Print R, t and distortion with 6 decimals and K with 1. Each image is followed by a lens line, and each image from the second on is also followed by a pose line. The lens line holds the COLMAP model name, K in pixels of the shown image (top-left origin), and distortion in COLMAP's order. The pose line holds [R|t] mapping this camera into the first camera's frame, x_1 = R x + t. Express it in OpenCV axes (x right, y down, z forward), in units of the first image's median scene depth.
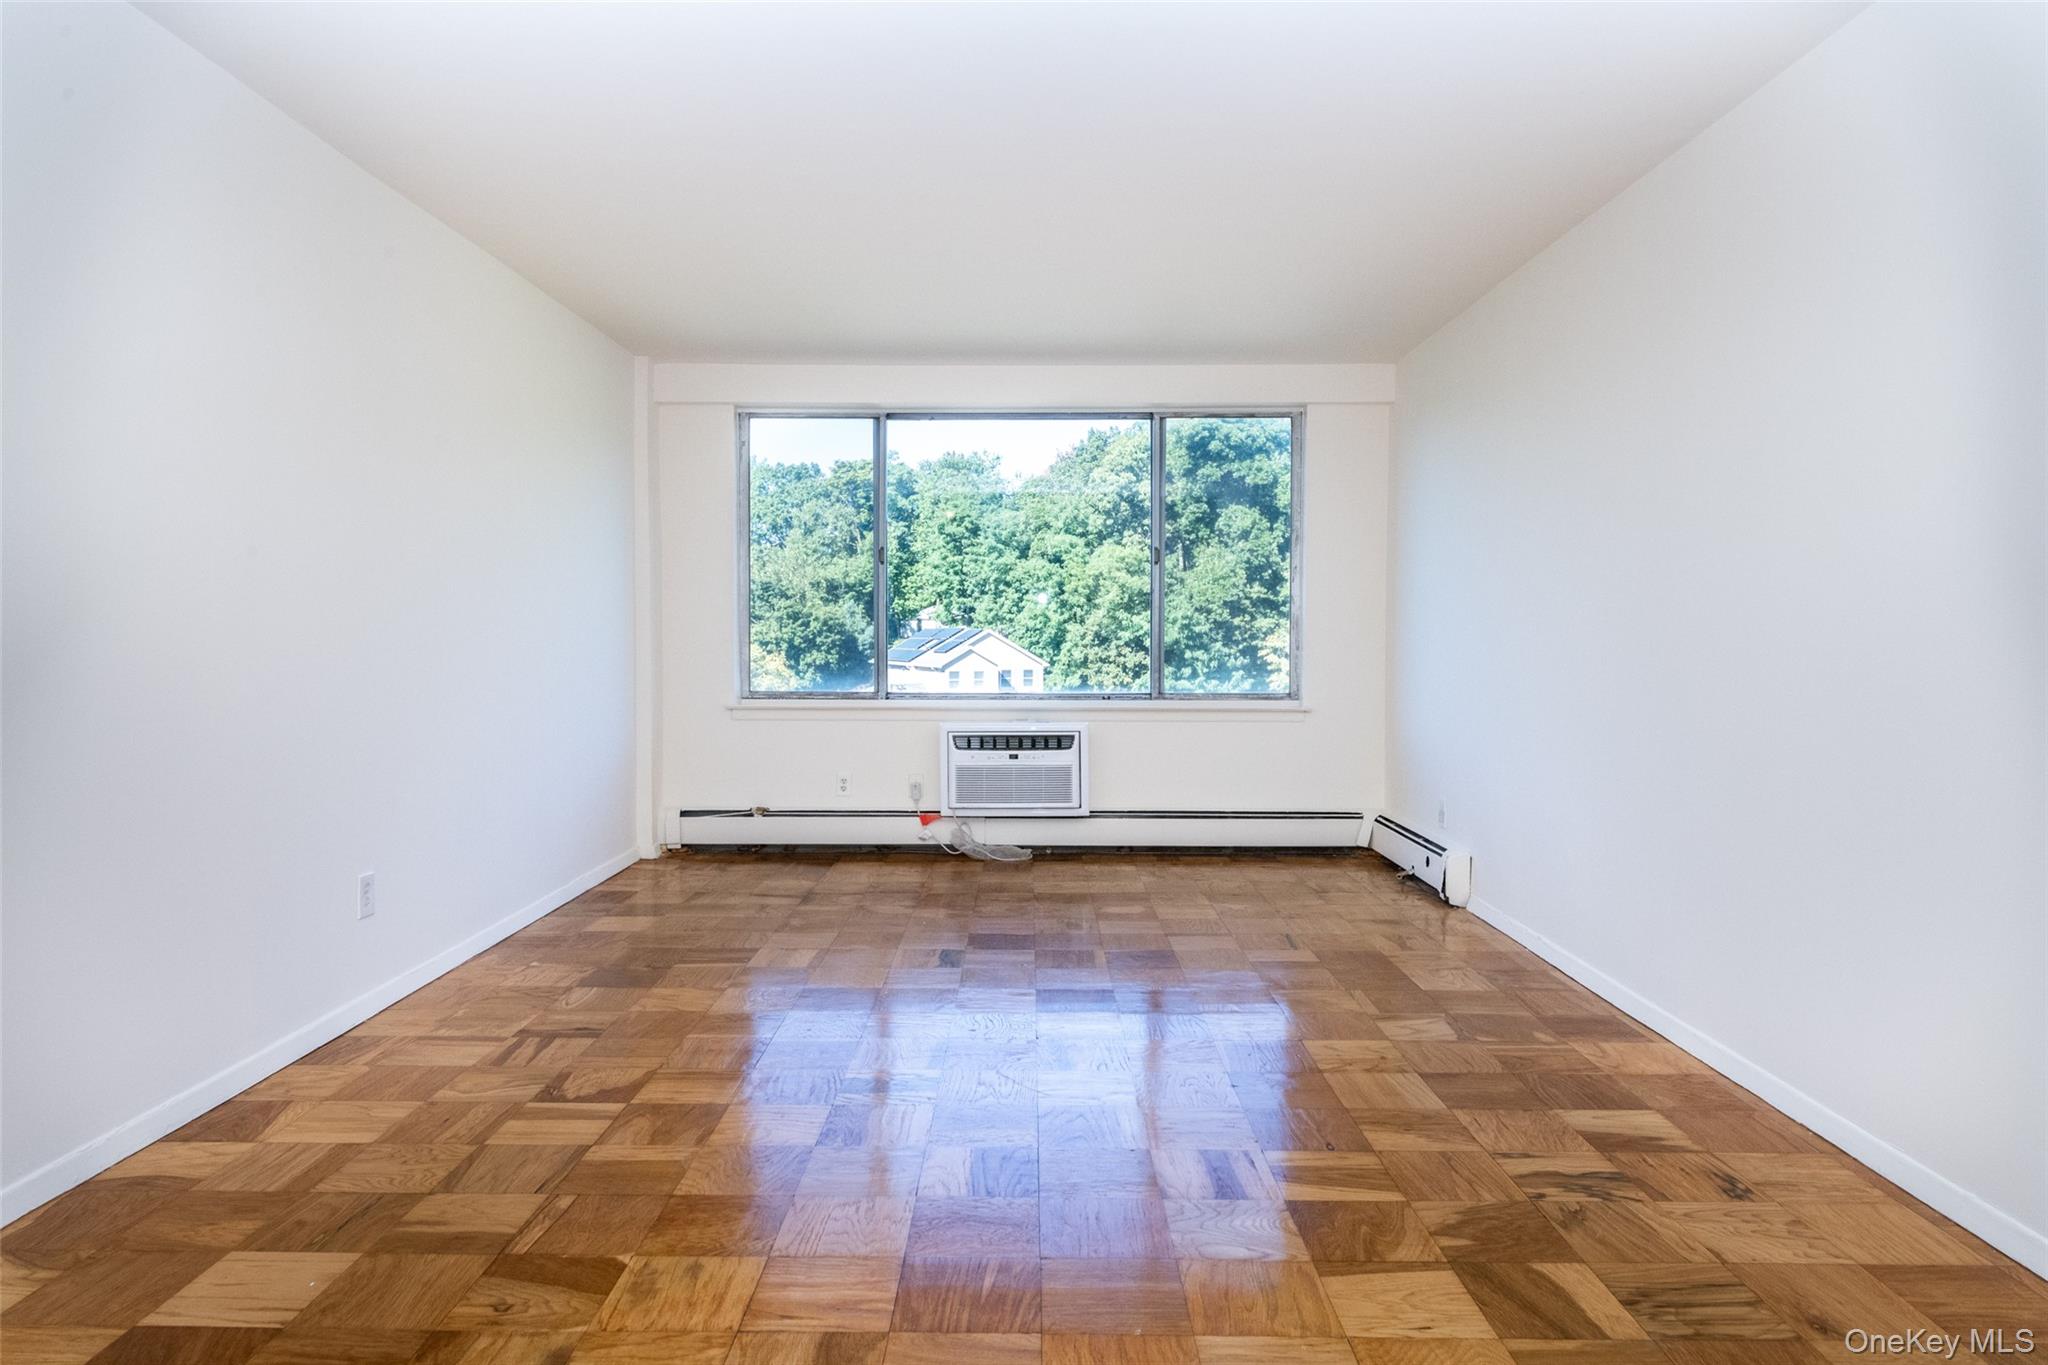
lens RADIAL K [[1123.9, 0, 957.2], [0, 1123.9, 704.0], [0, 0, 1]] dist [0.002451, 0.000188]
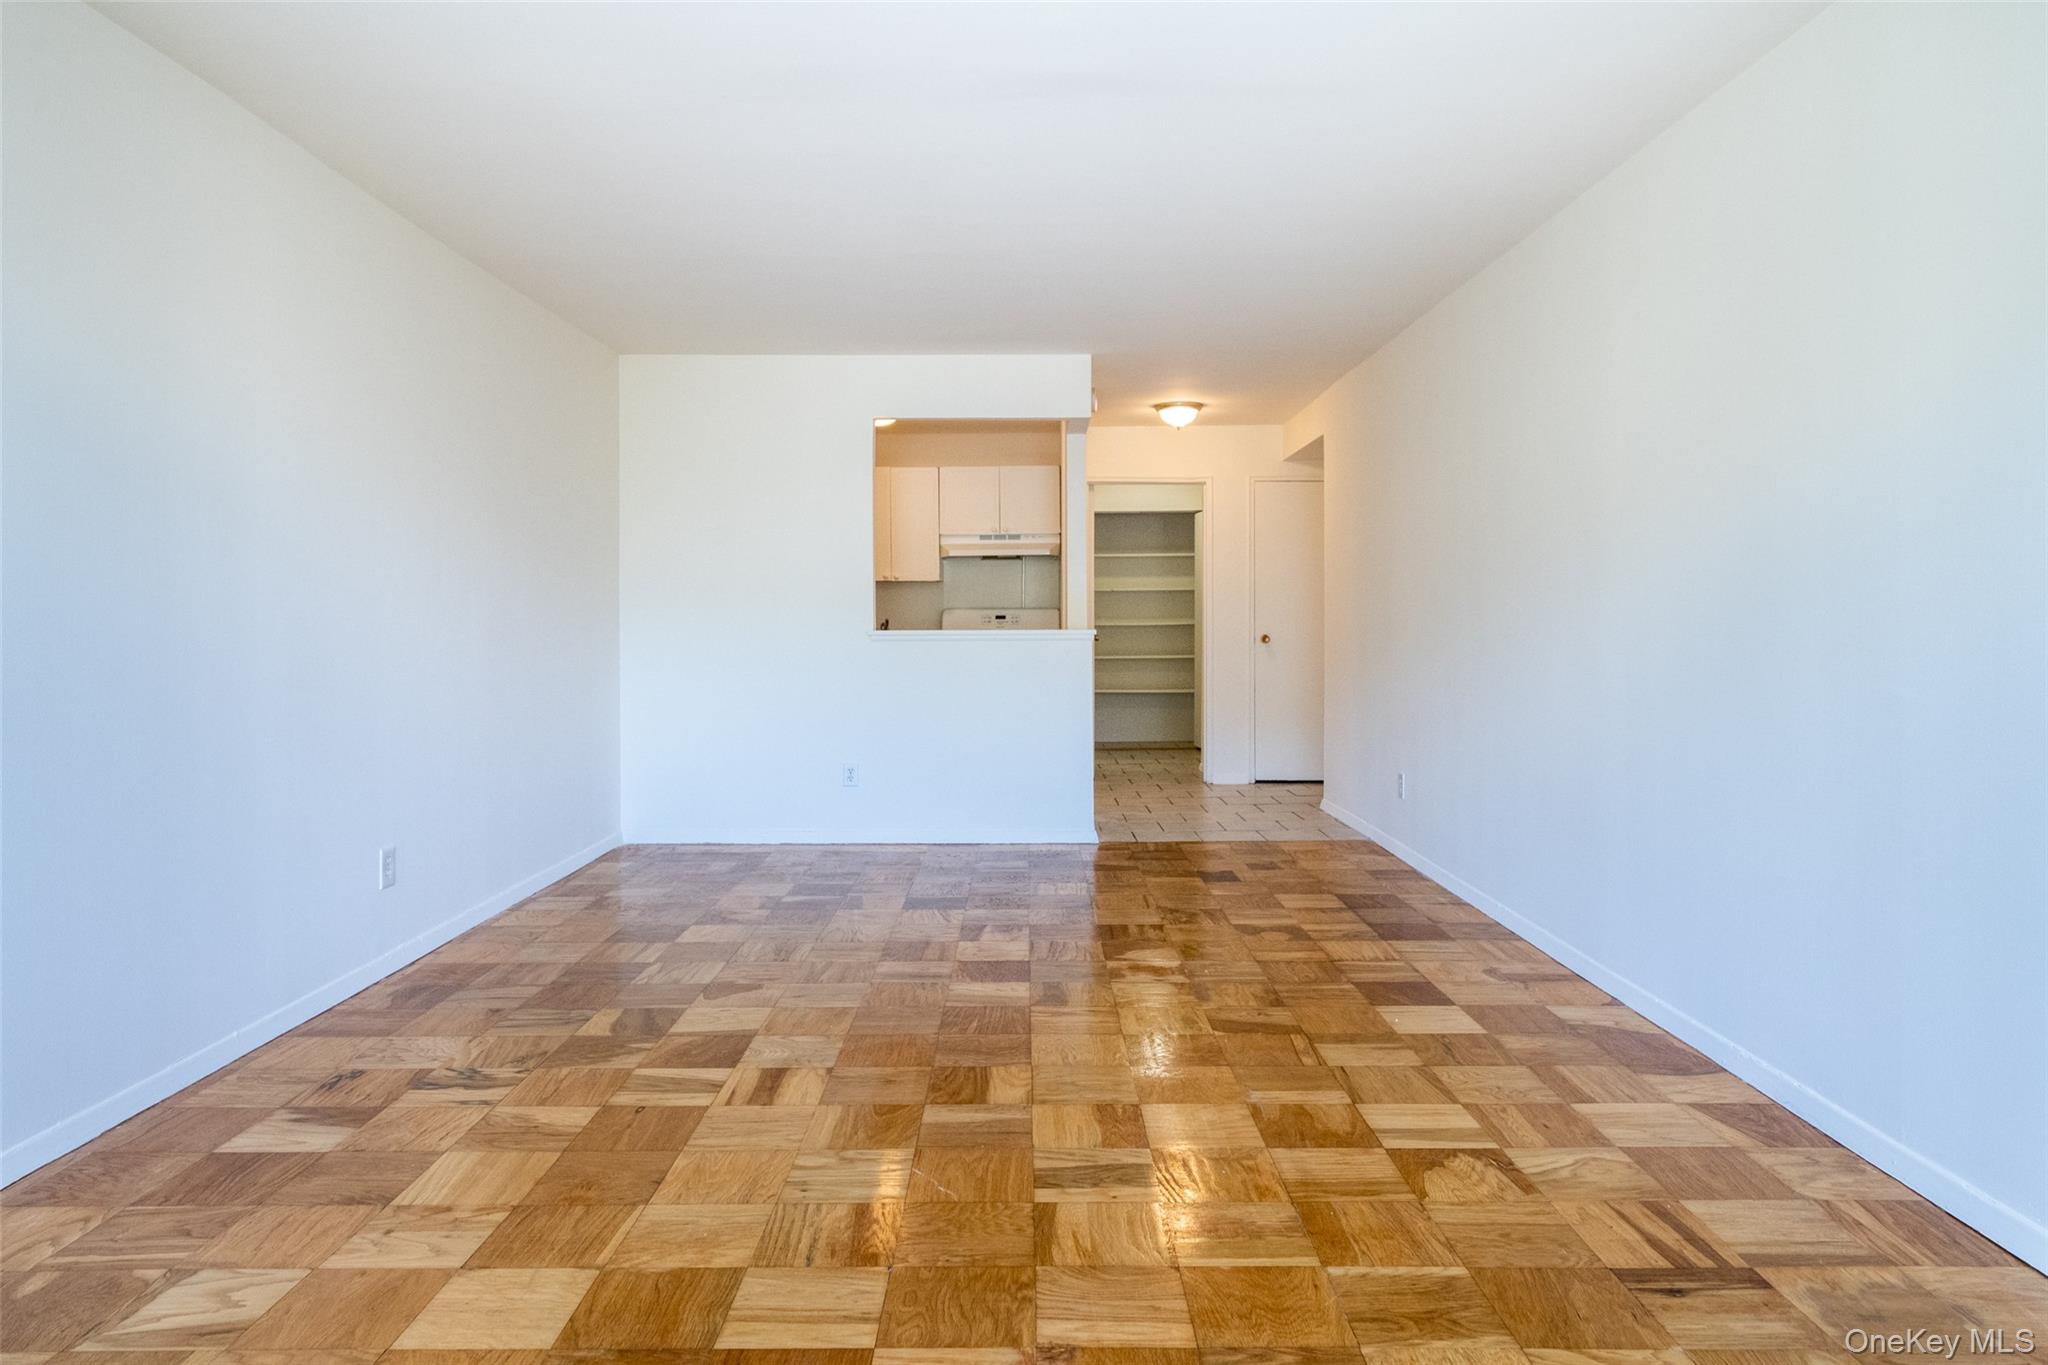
lens RADIAL K [[1123.9, 0, 1098.0], [0, 1123.9, 618.8], [0, 0, 1]] dist [0.002451, 0.000188]
pose [[-0.991343, -0.001403, -0.131290, 0.027496], [-0.009192, 0.998231, 0.058739, -0.065245], [0.130976, 0.059438, -0.989602, 1.109658]]
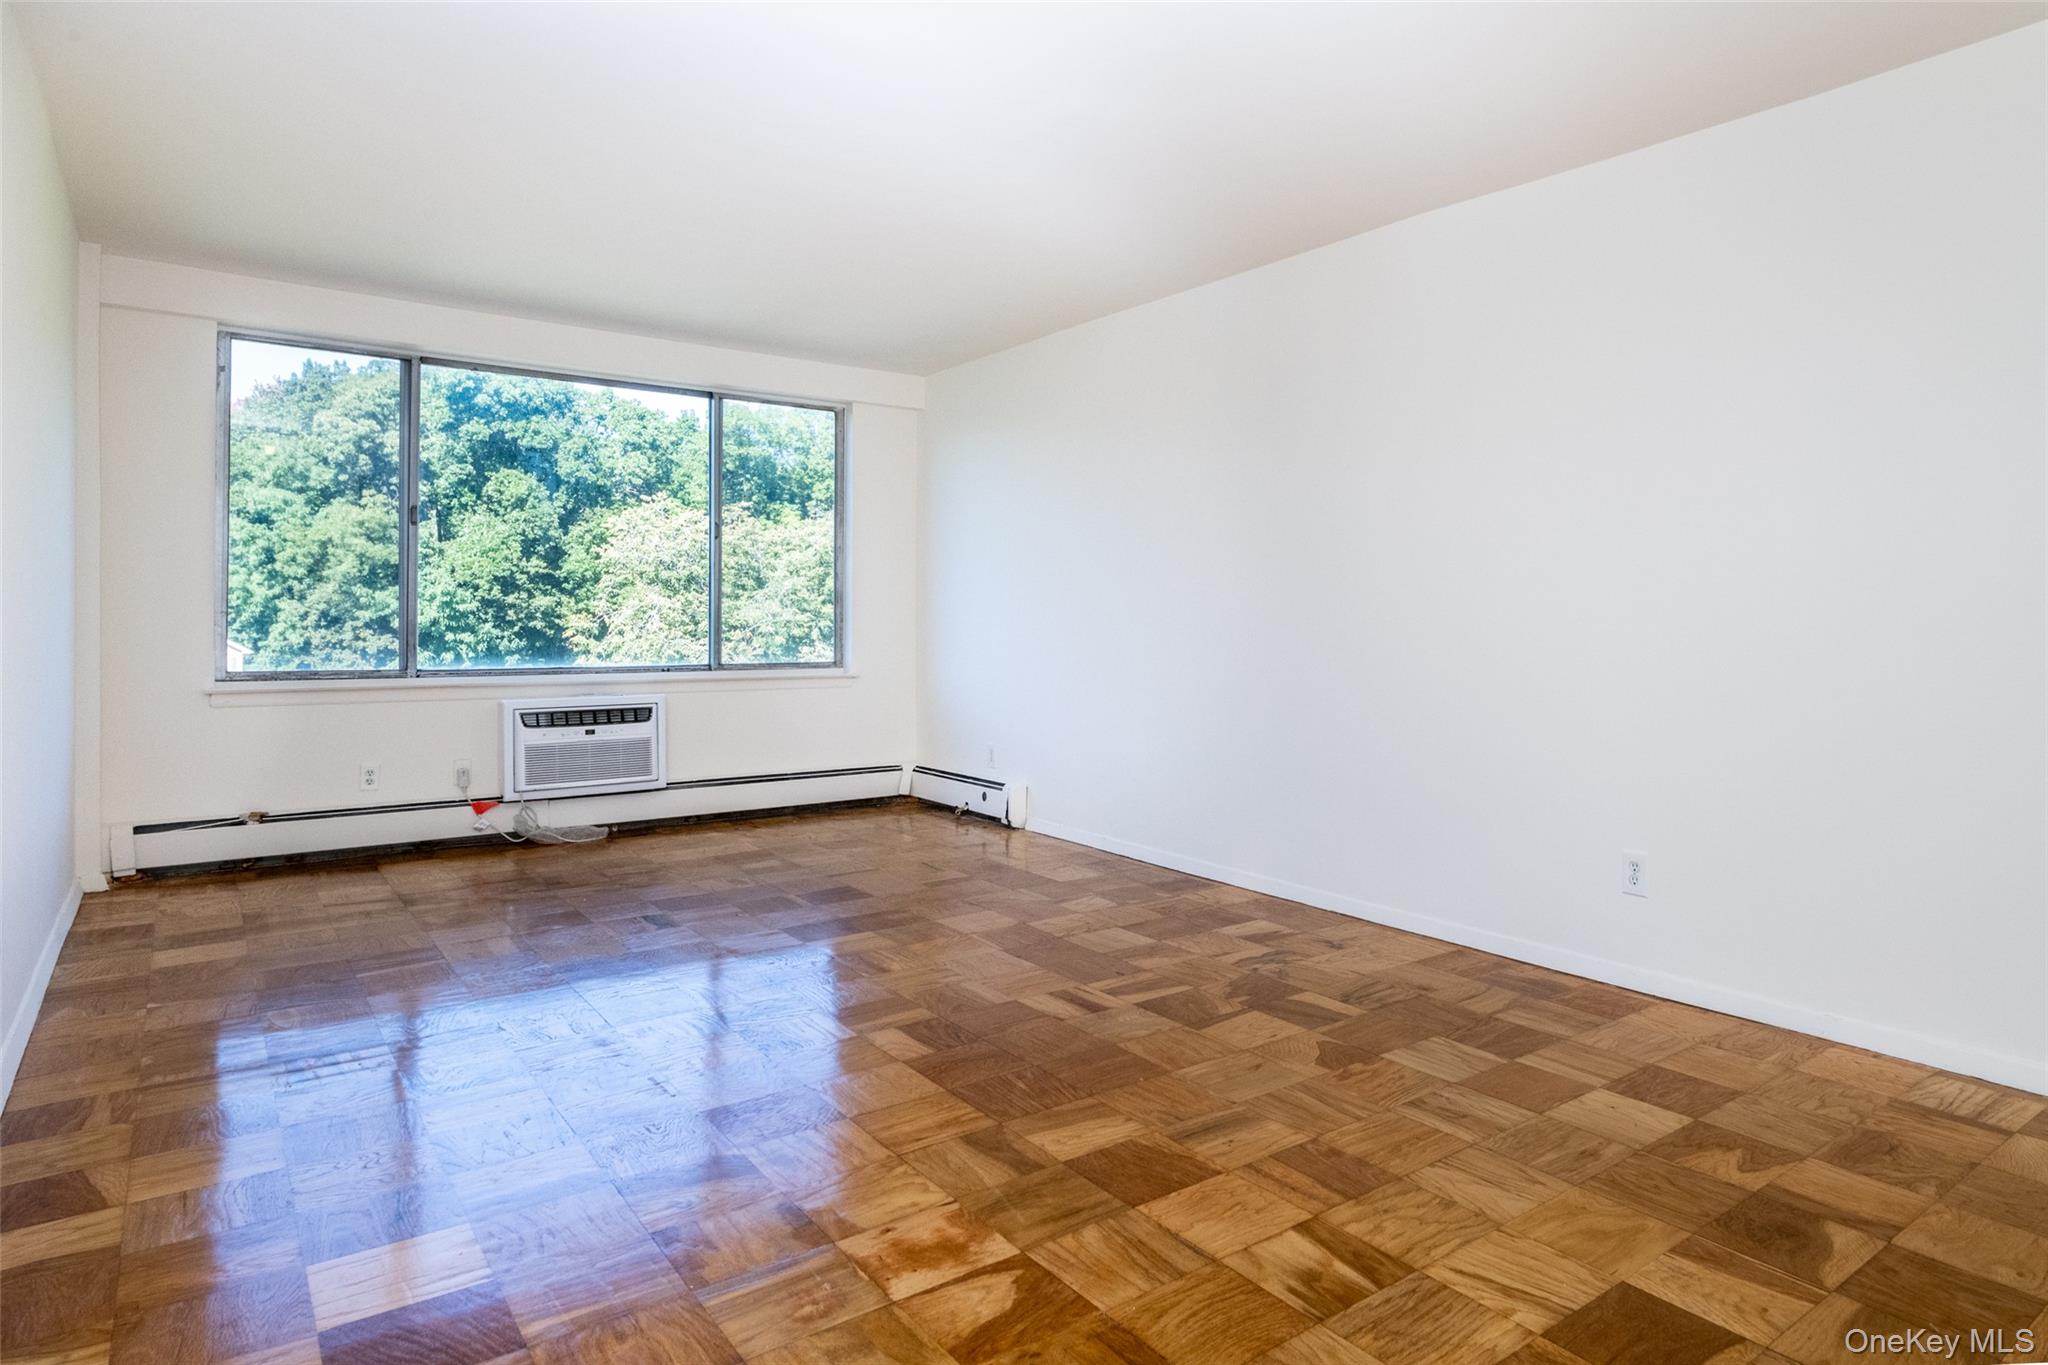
lens RADIAL K [[1229.4, 0, 1012.8], [0, 1229.4, 660.0], [0, 0, 1]] dist [-0.004848, 0.003913]
pose [[0.790642, -0.015793, 0.612075, -0.371760], [0.031891, 0.999373, -0.015408, 0.015793], [-0.611448, 0.031702, 0.790649, -0.065226]]
